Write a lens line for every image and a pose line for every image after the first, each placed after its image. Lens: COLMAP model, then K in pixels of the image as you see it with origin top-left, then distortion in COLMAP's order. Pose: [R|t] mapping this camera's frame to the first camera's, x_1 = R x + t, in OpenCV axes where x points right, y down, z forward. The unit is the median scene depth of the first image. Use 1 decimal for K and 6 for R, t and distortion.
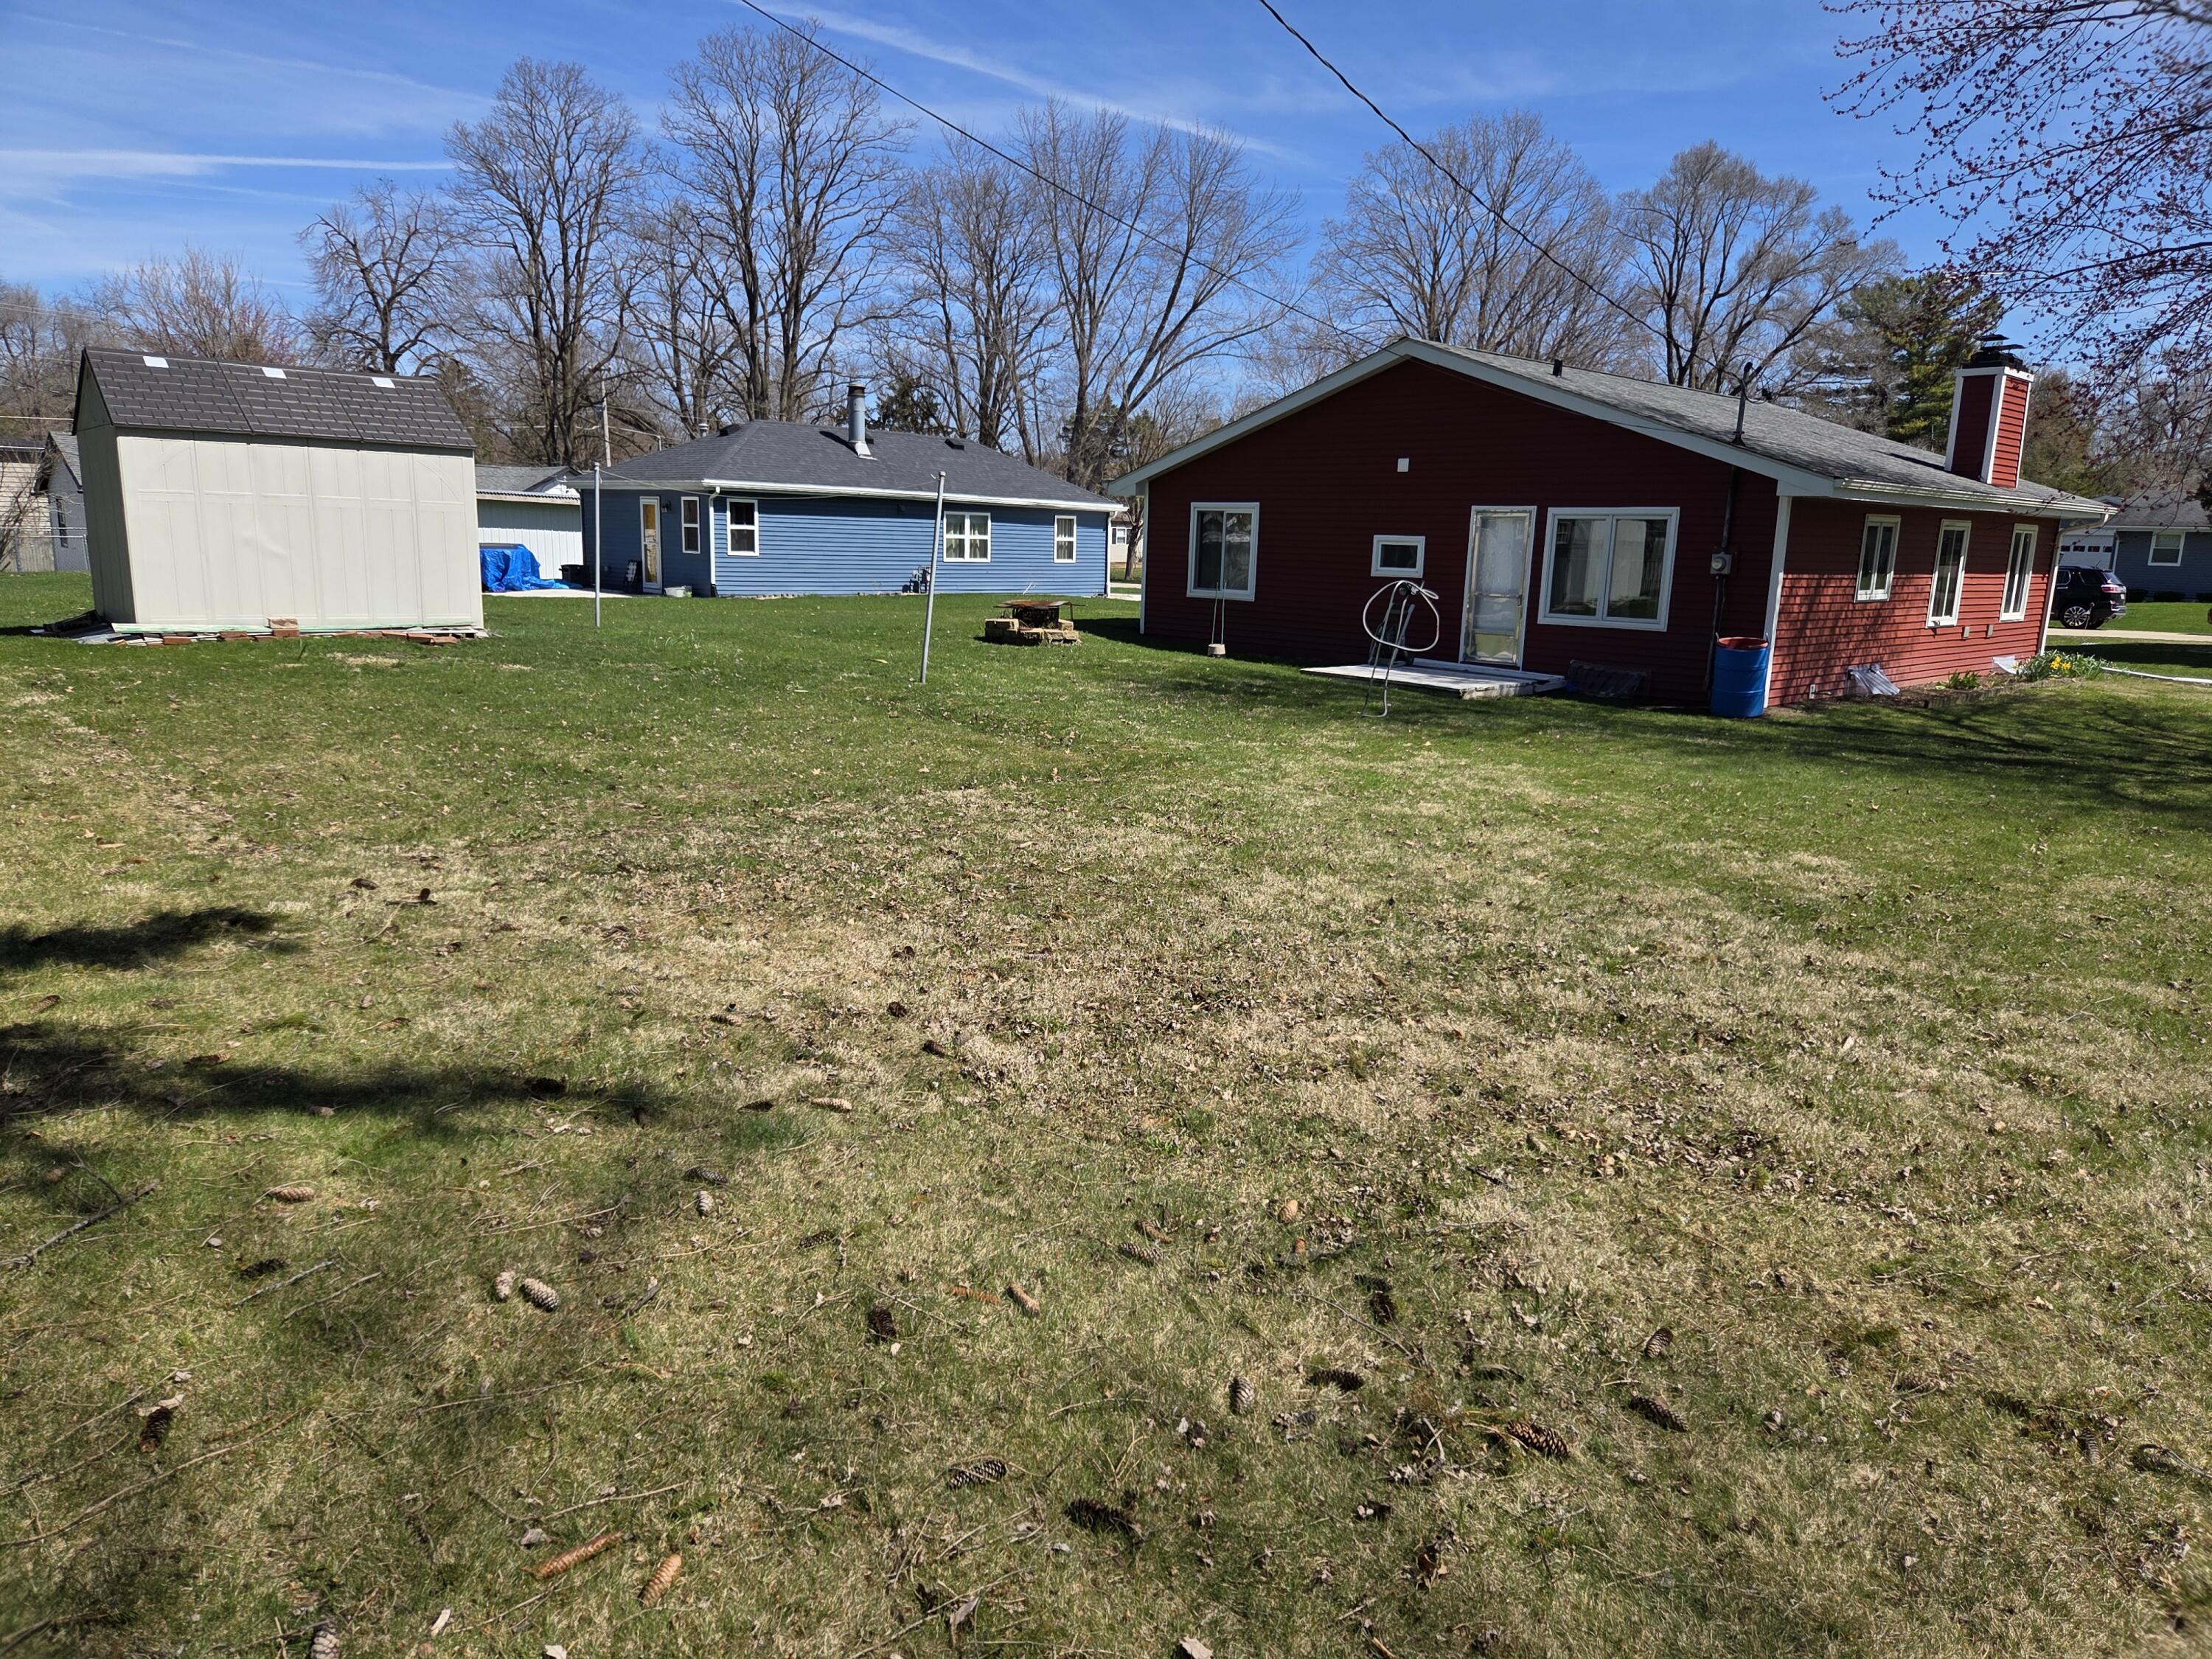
lens RADIAL K [[1466.3, 0, 1106.0], [0, 1466.3, 829.5], [0, 0, 1]] dist [0.076282, -0.049750]
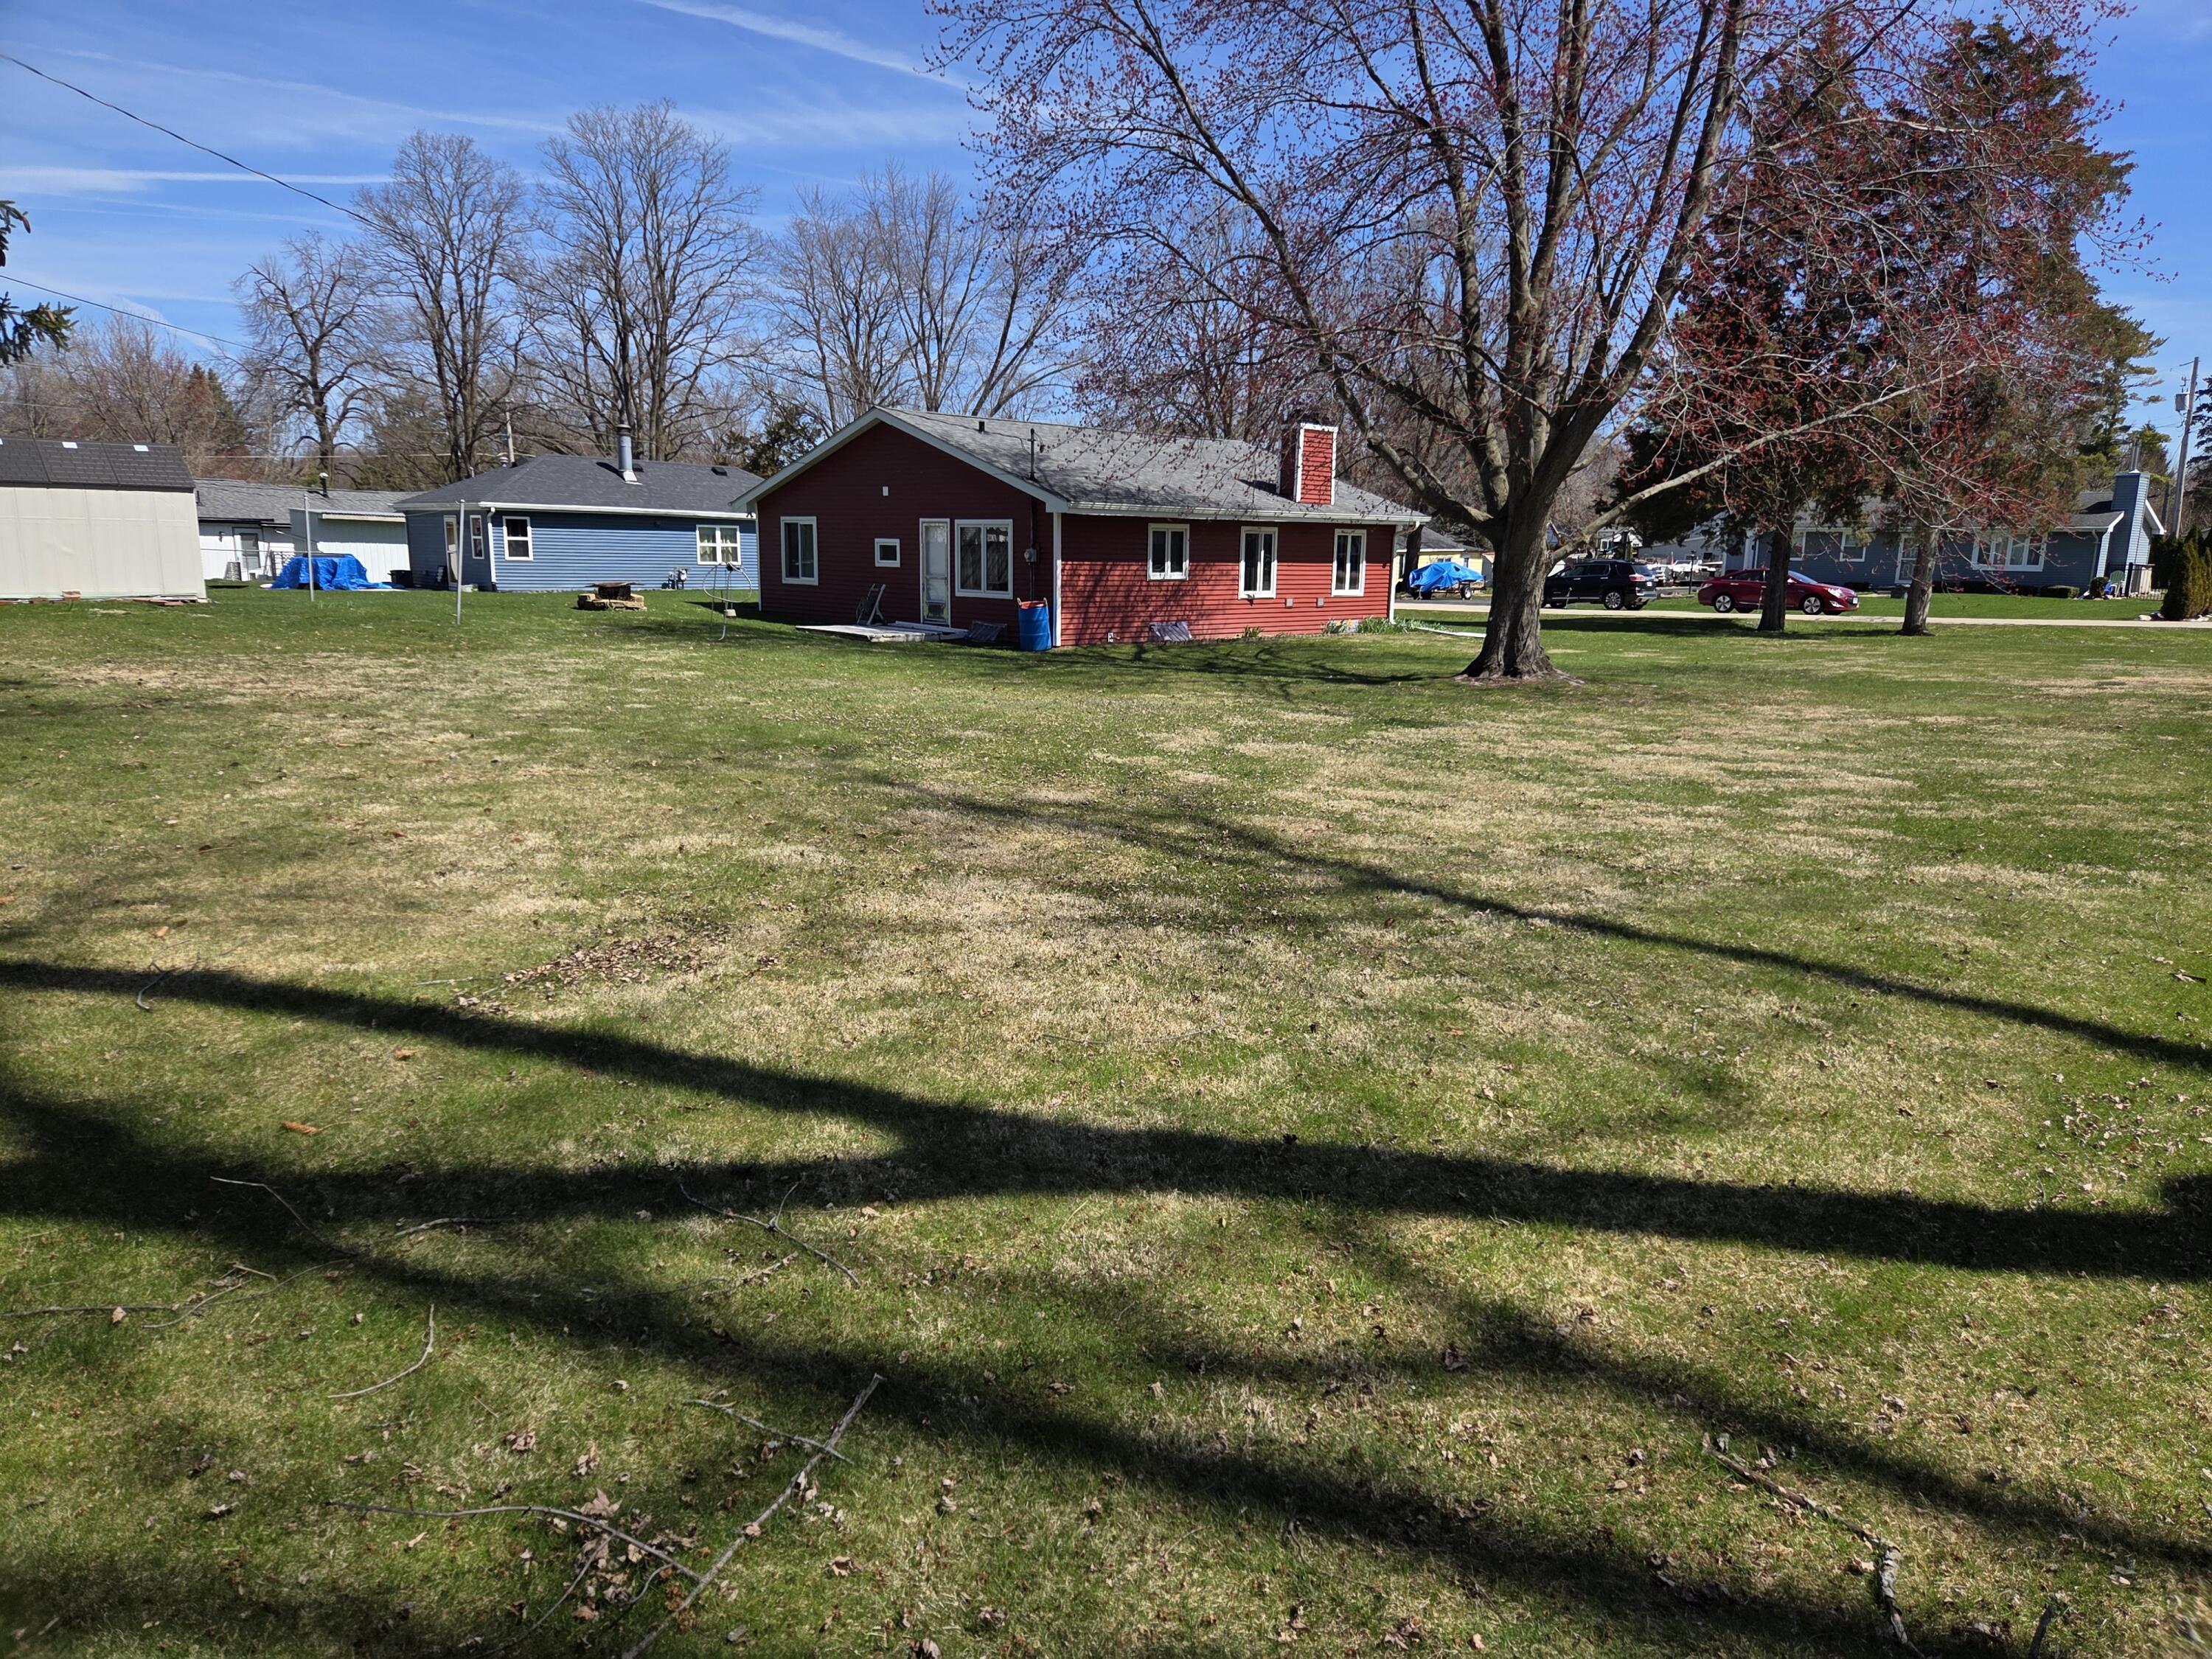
lens RADIAL K [[1468.3, 0, 1119.3], [0, 1468.3, 839.7], [0, 0, 1]] dist [0.079878, -0.051123]
pose [[0.999841, -0.015375, 0.009047, 0.268731], [0.015392, 0.999880, -0.001851, 0.070718], [-0.009018, 0.001990, 0.999957, -0.312766]]
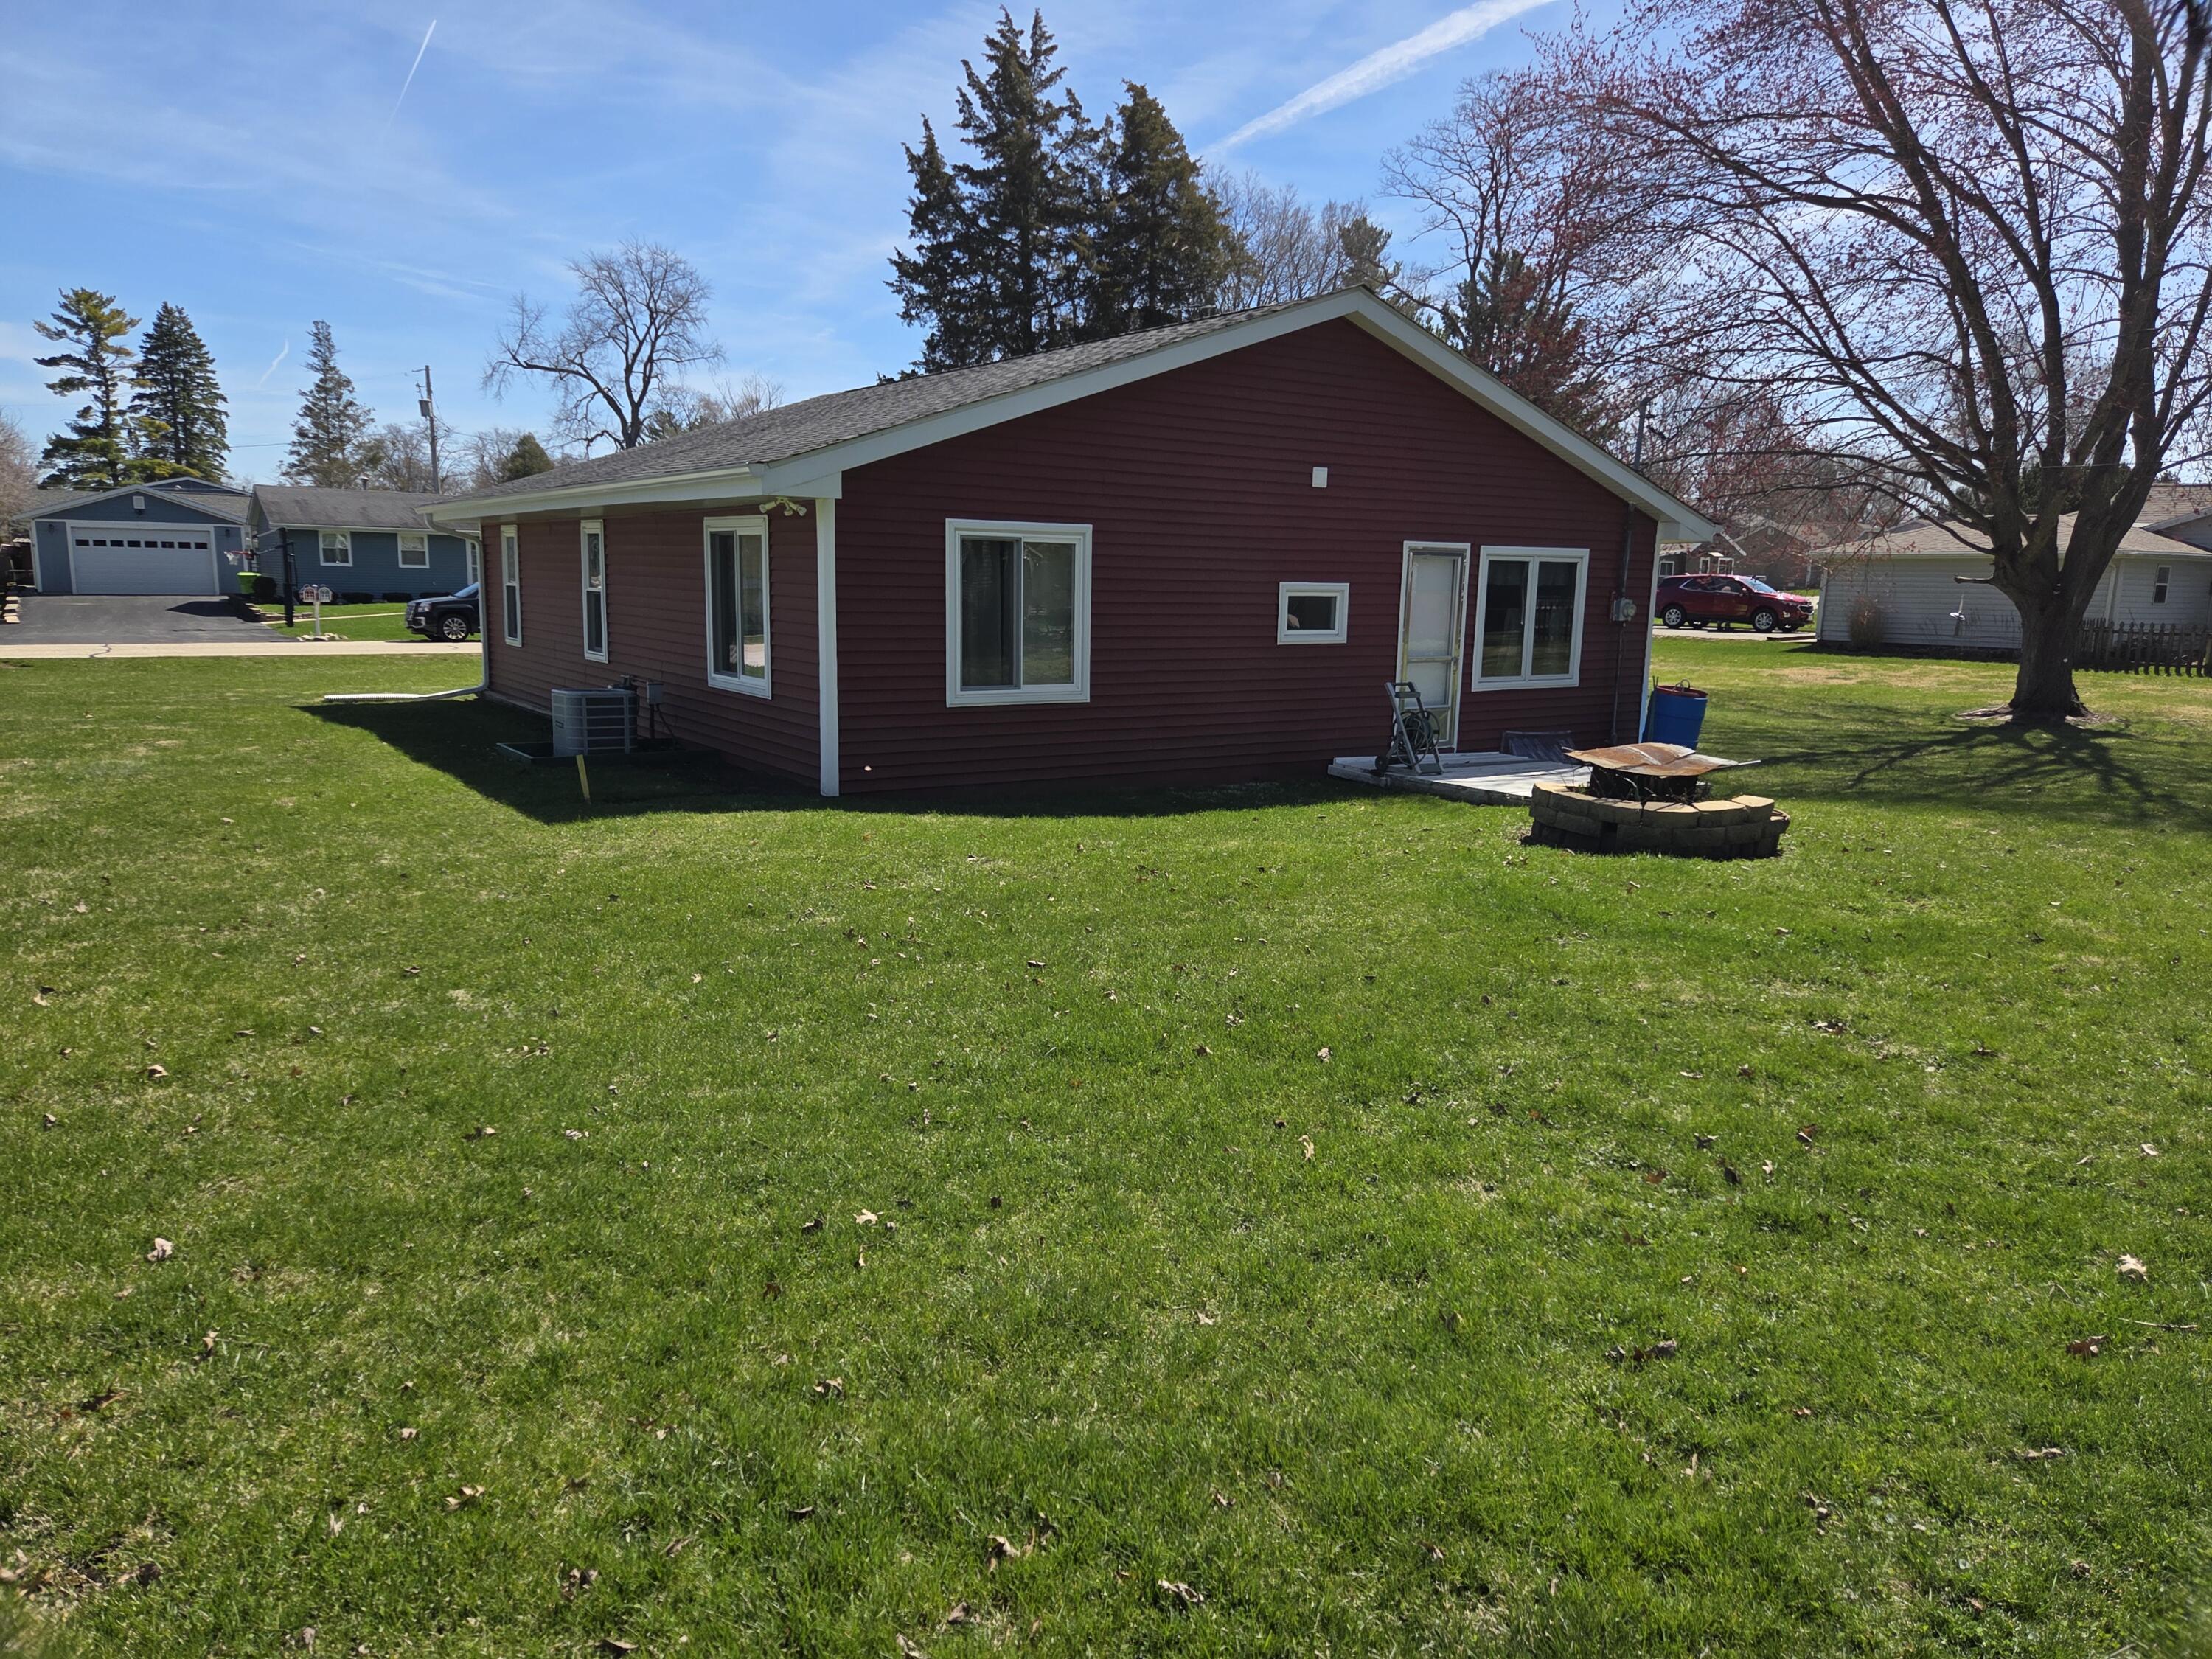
lens RADIAL K [[1468.3, 0, 1119.3], [0, 1468.3, 839.7], [0, 0, 1]] dist [0.079878, -0.051123]
pose [[0.160880, -0.200526, 0.966389, -0.317045], [0.180447, 0.968615, 0.170948, -0.140738], [-0.970338, 0.146880, 0.192015, 0.633376]]
